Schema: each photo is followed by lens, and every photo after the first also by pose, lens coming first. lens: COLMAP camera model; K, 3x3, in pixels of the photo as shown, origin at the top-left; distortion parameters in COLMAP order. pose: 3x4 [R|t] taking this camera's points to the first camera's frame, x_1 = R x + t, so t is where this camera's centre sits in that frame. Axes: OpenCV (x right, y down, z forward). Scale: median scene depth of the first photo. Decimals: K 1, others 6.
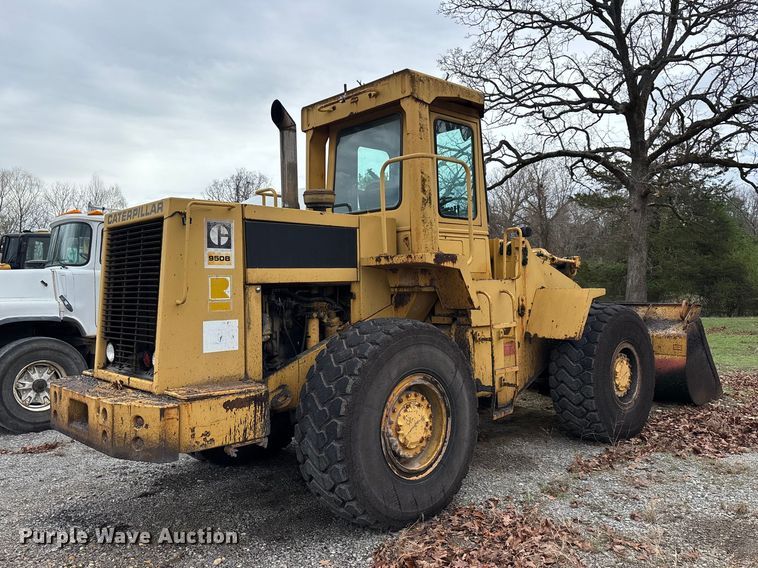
lens RADIAL K [[619.0, 0, 382.1], [0, 619.0, 282.7], [0, 0, 1]] dist [0.041736, -0.015014]
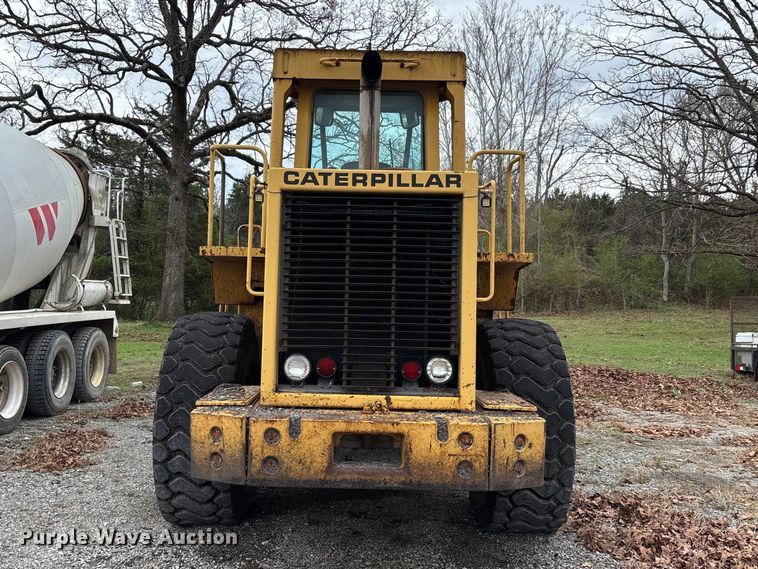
lens RADIAL K [[763.2, 0, 378.0], [0, 763.2, 287.7], [0, 0, 1]] dist [0.008307, 0.000000]
pose [[0.675113, 0.029126, 0.737139, -0.192449], [-0.037108, 0.999296, -0.005499, 0.004304], [-0.736781, -0.023642, 0.675718, 0.067752]]
